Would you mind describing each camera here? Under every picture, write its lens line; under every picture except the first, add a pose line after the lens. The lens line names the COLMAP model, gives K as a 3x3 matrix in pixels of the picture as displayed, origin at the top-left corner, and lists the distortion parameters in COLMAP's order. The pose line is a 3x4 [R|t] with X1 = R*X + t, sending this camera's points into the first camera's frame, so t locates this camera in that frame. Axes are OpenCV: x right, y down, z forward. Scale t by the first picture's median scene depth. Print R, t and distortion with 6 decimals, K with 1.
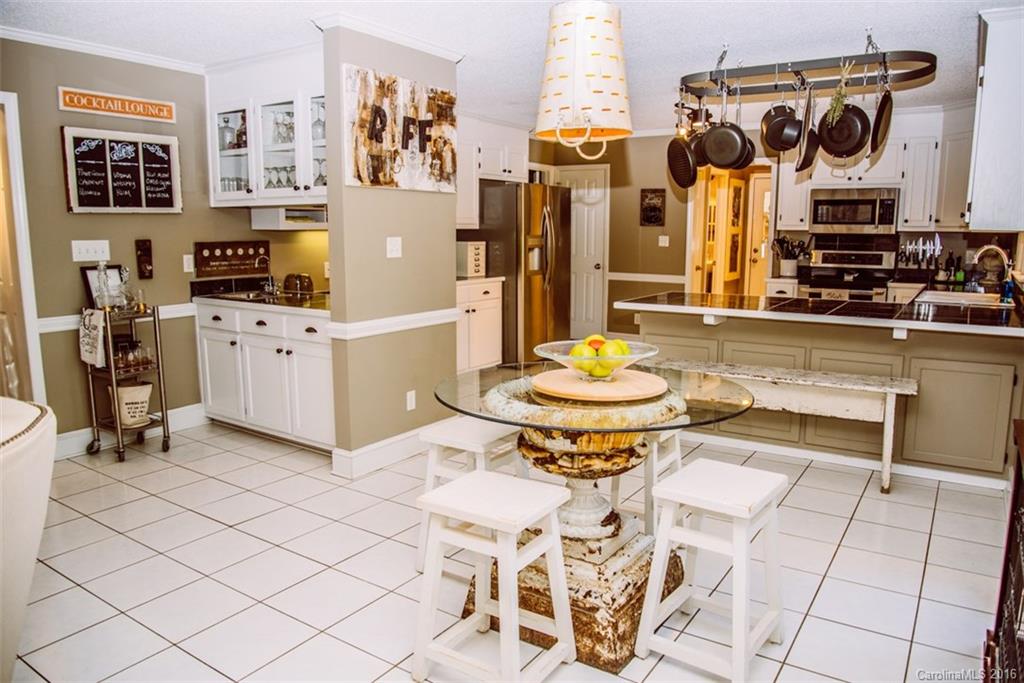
lens RADIAL K [[711.9, 0, 509.4], [0, 711.9, 341.0], [0, 0, 1]] dist [-0.044598, -0.001190]
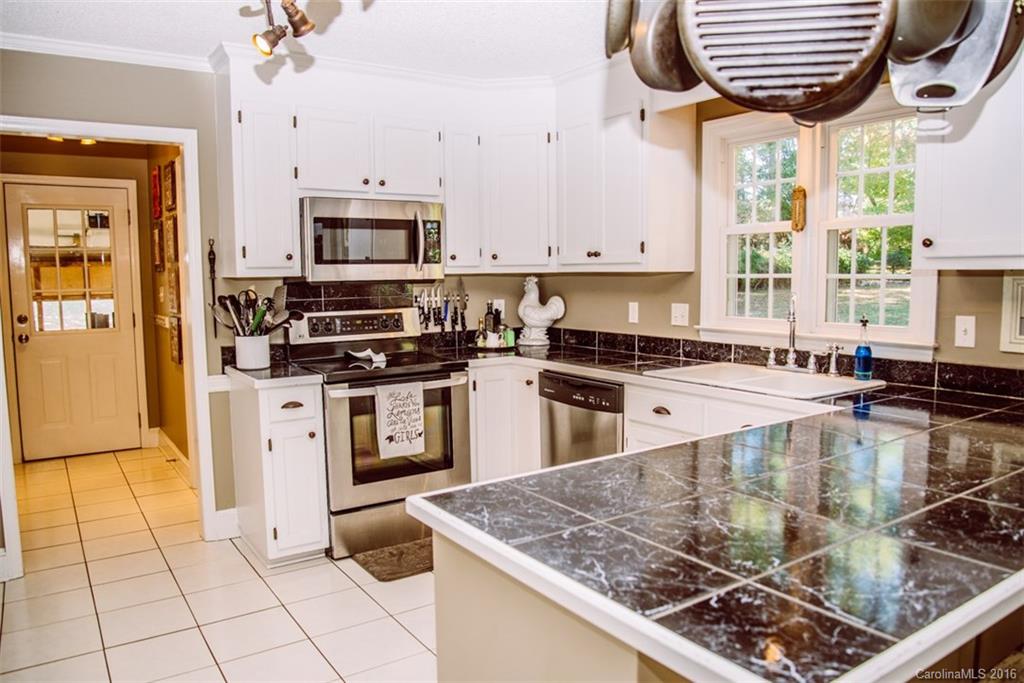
lens RADIAL K [[711.9, 0, 510.7], [0, 711.9, 338.6], [0, 0, 1]] dist [-0.044598, -0.001190]
pose [[0.378099, -0.094474, 0.920932, 0.004036], [0.157519, 0.986839, 0.036564, -0.109755], [-0.912266, 0.131239, 0.388004, 0.681936]]
